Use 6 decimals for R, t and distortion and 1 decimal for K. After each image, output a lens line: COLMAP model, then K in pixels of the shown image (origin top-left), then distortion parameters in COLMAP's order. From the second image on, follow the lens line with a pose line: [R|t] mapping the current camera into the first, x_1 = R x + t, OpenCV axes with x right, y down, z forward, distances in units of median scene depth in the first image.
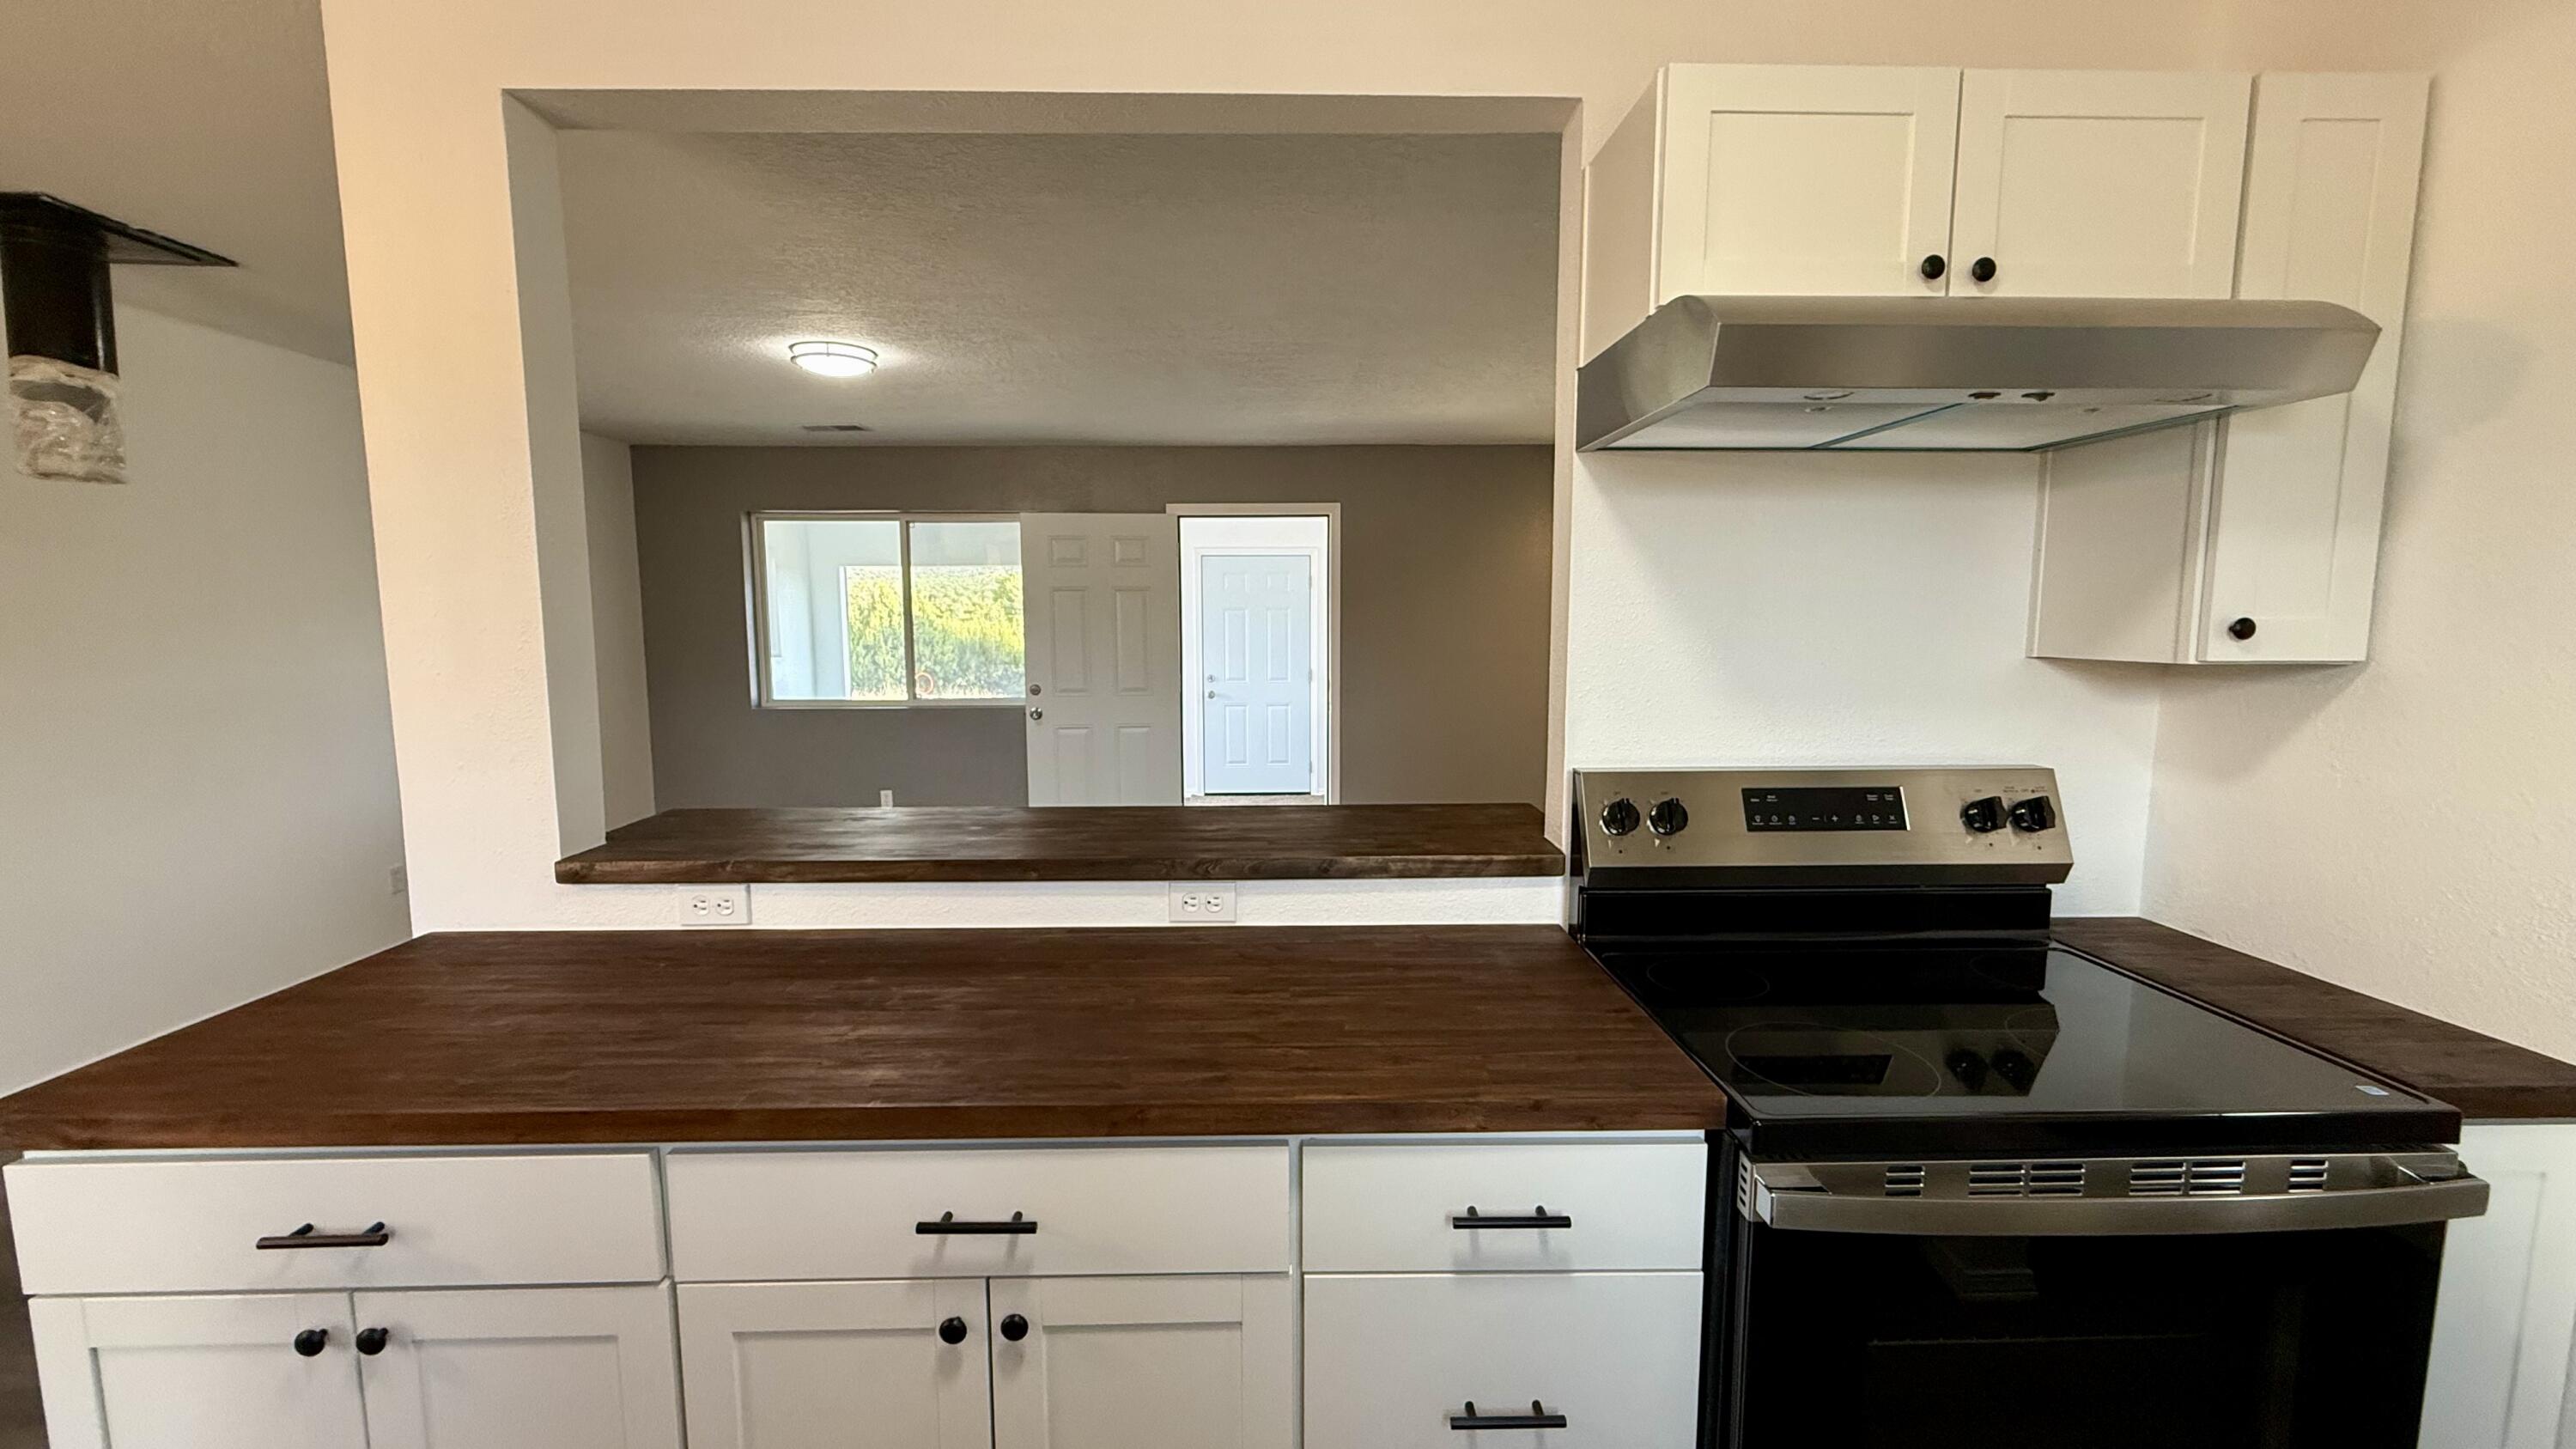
lens RADIAL K [[1031.0, 0, 1288.0], [0, 1031.0, 724.5], [0, 0, 1]] dist [-0.000862, -0.000009]
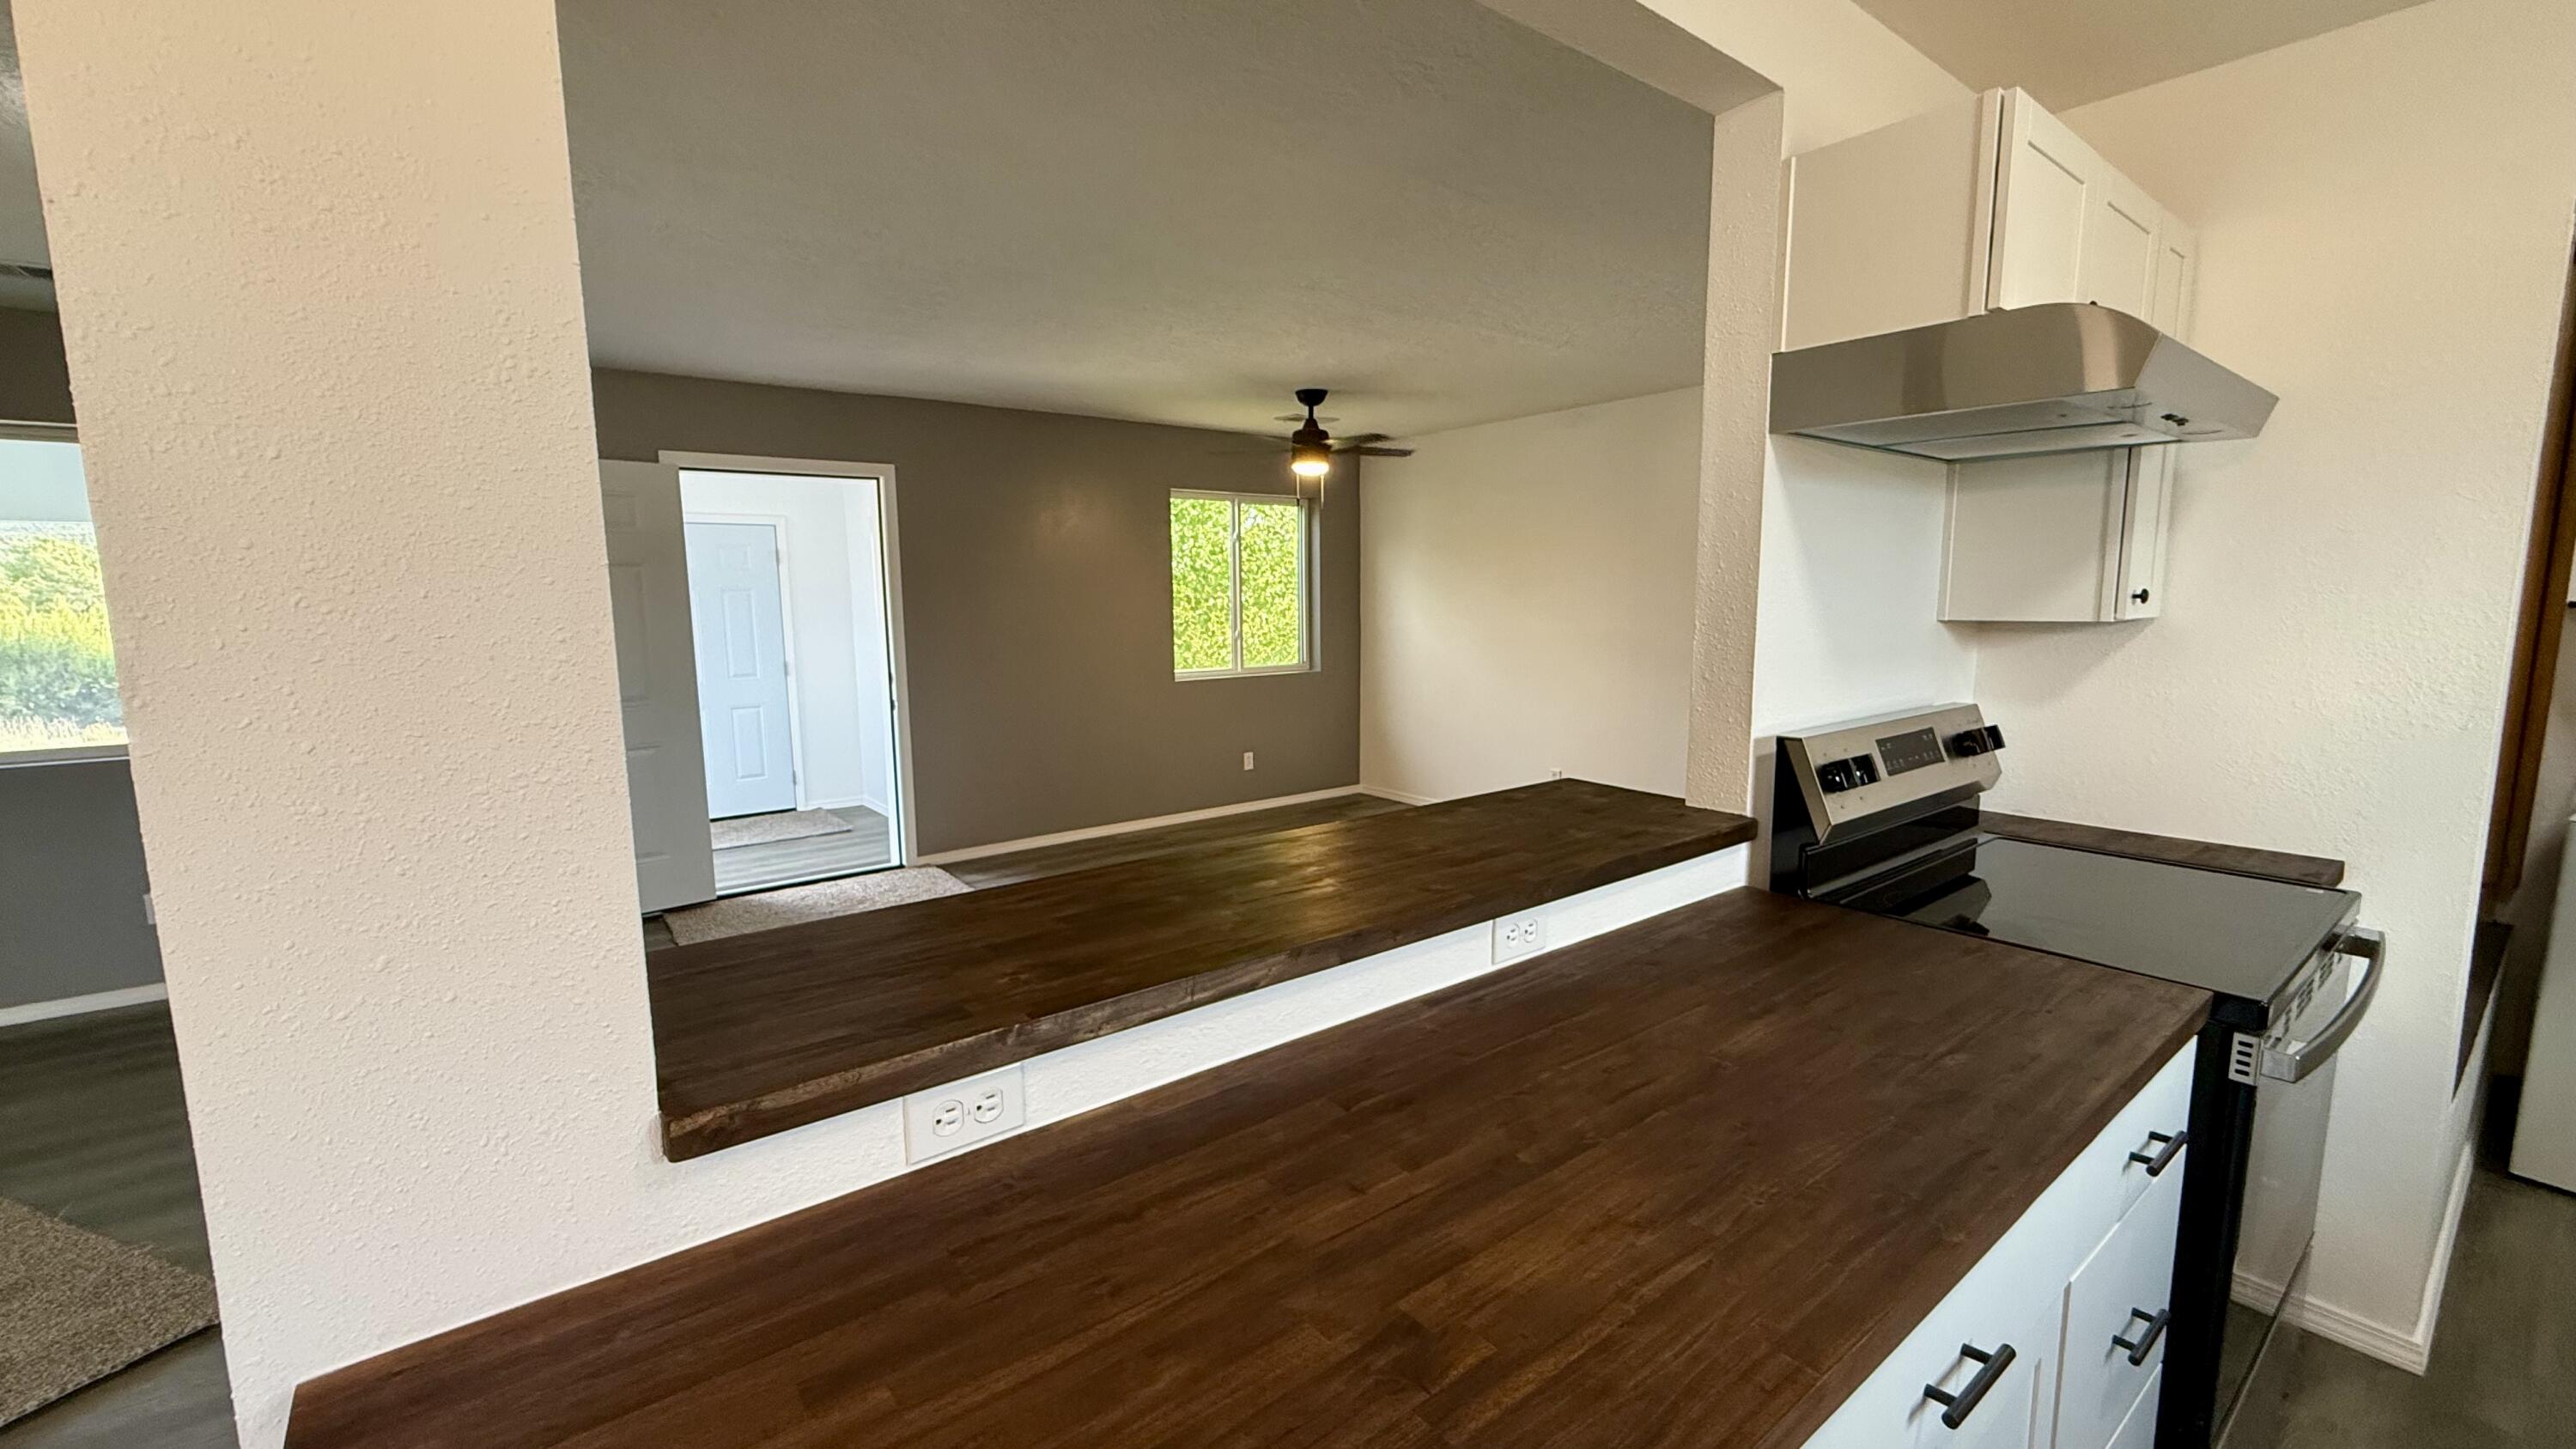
lens RADIAL K [[1032.2, 0, 1288.0], [0, 1032.2, 724.5], [0, 0, 1]] dist [0.002126, 0.000211]
pose [[0.805753, -0.084844, 0.586143, -0.773865], [0.072693, 0.996370, 0.044295, -0.055002], [-0.587773, 0.006918, 0.808996, 0.452477]]
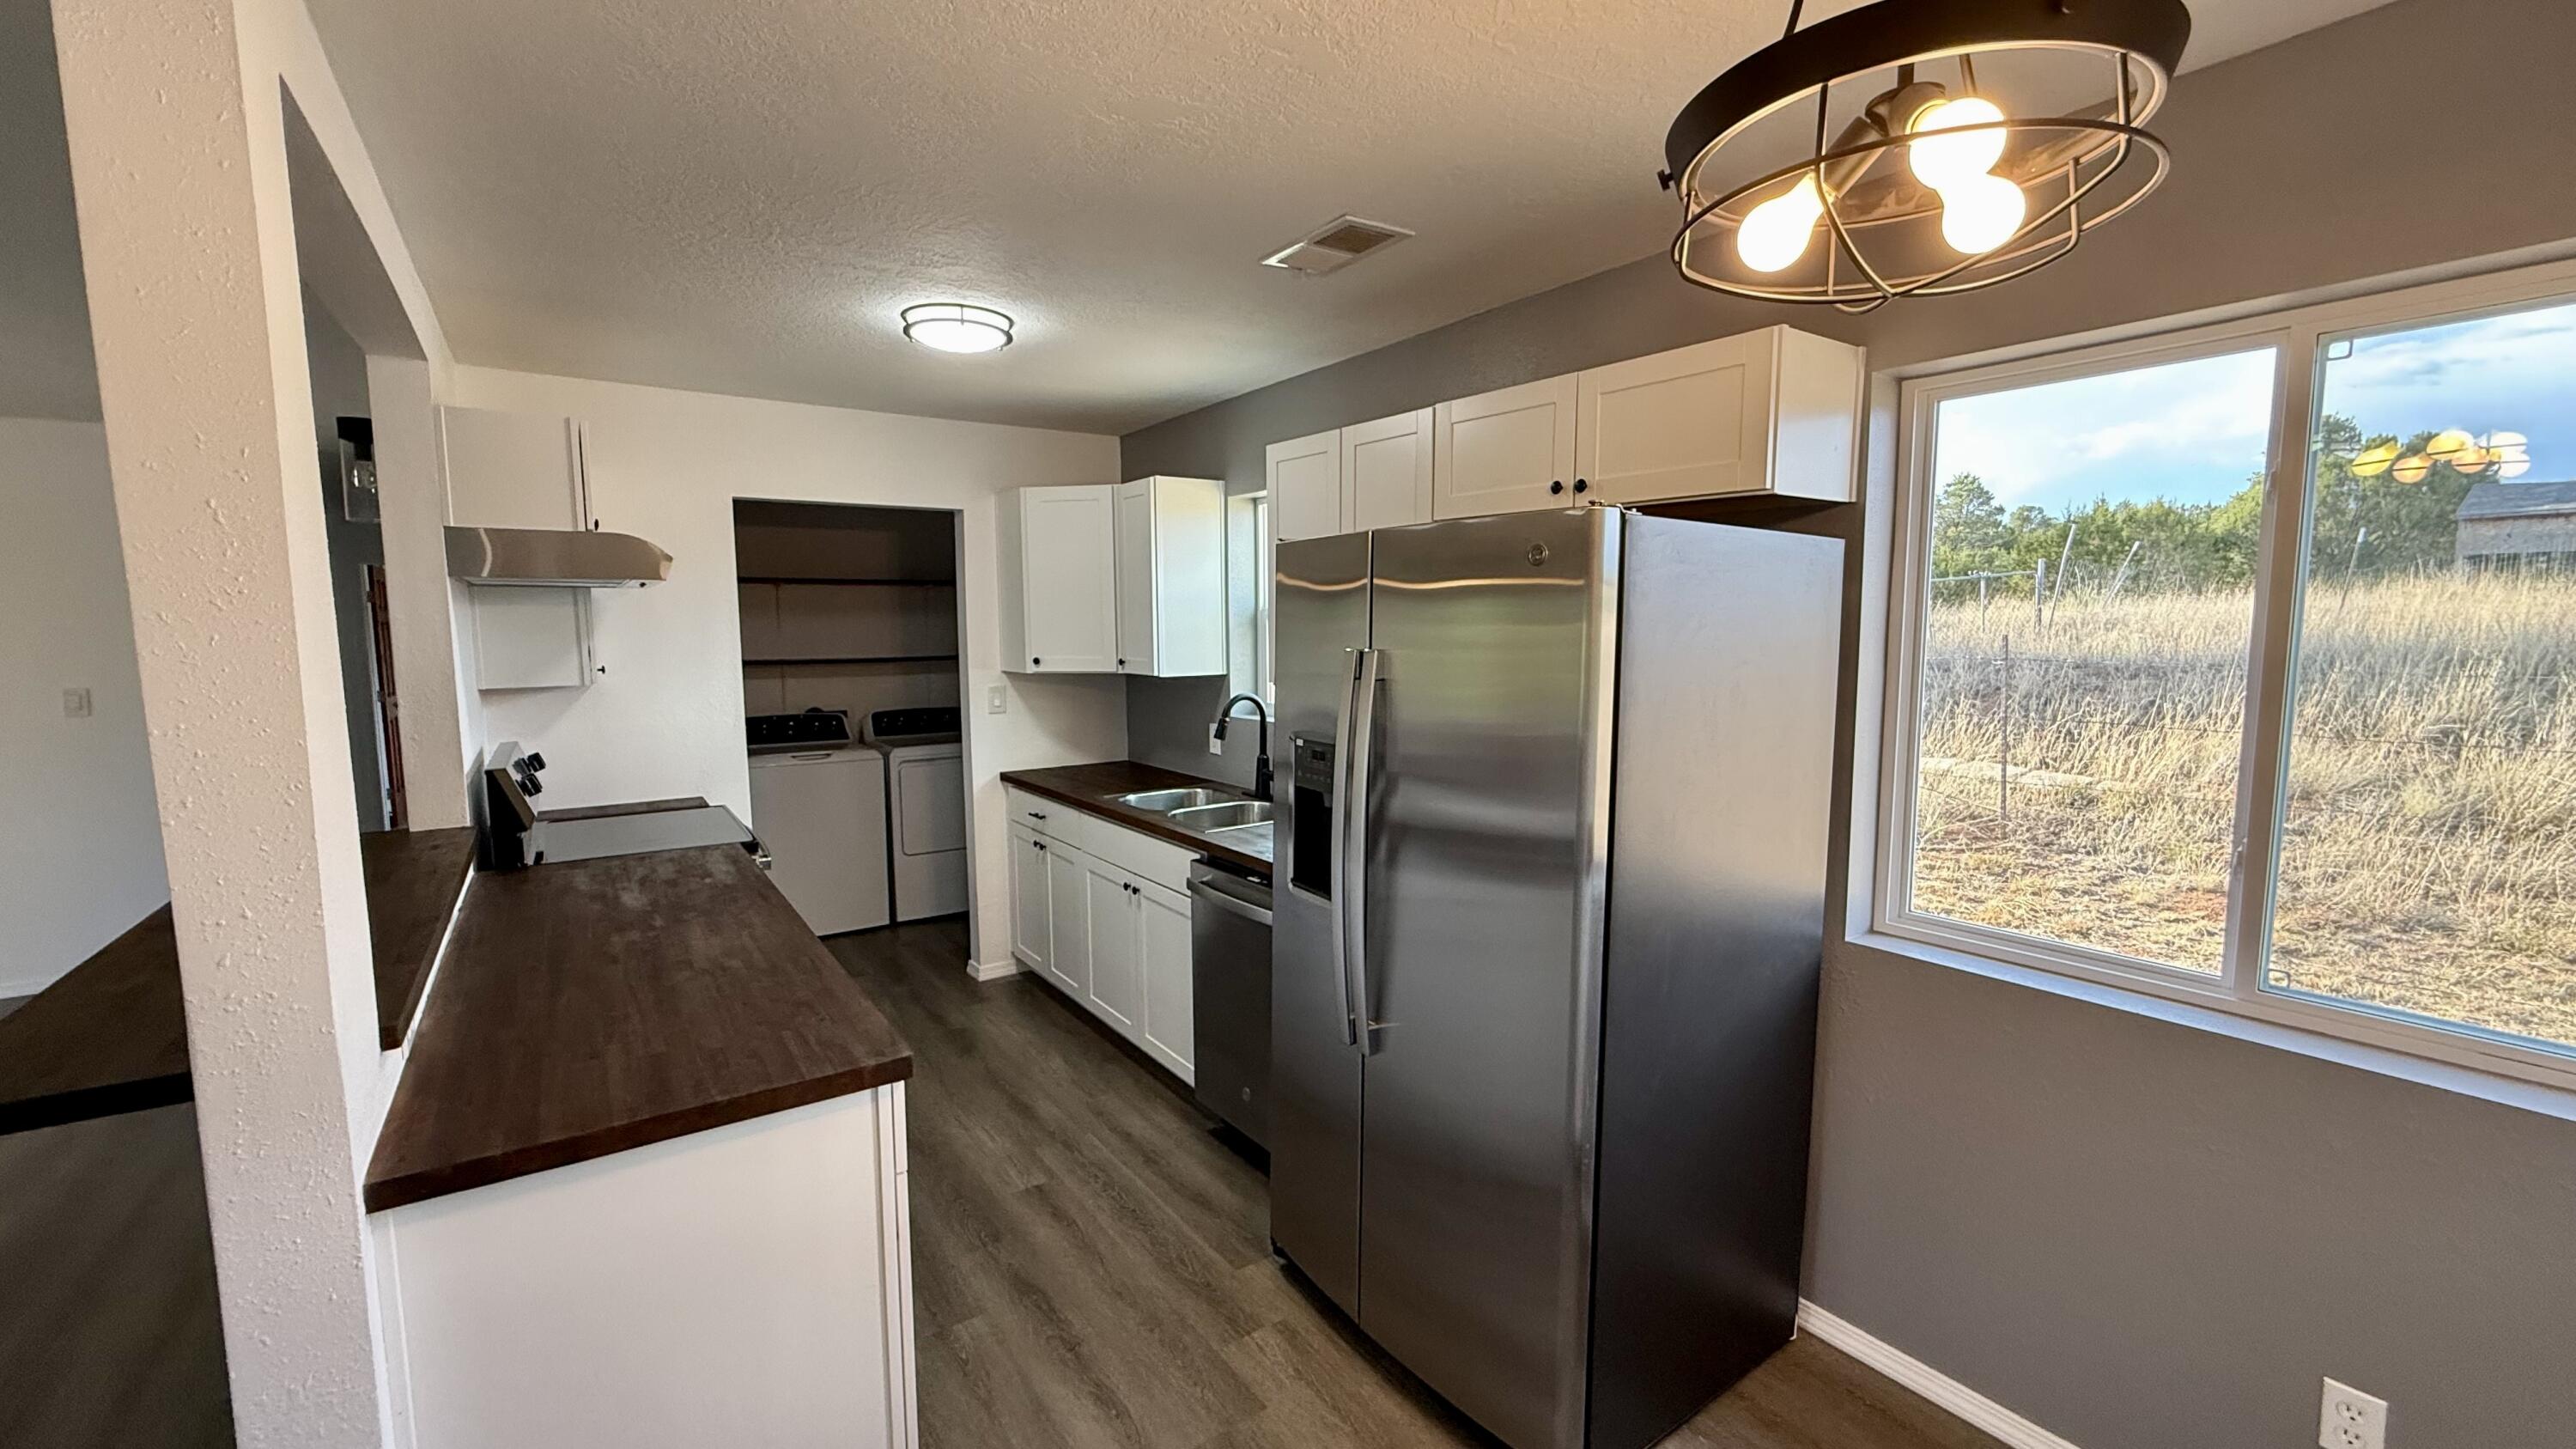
lens RADIAL K [[1031.0, 0, 1288.0], [0, 1031.0, 724.5], [0, 0, 1]] dist [-0.000862, -0.000009]
pose [[-0.553713, -0.081237, 0.828735, -1.859919], [0.093114, 0.982948, 0.158567, -0.176959], [-0.827485, 0.164967, -0.536707, 0.840490]]
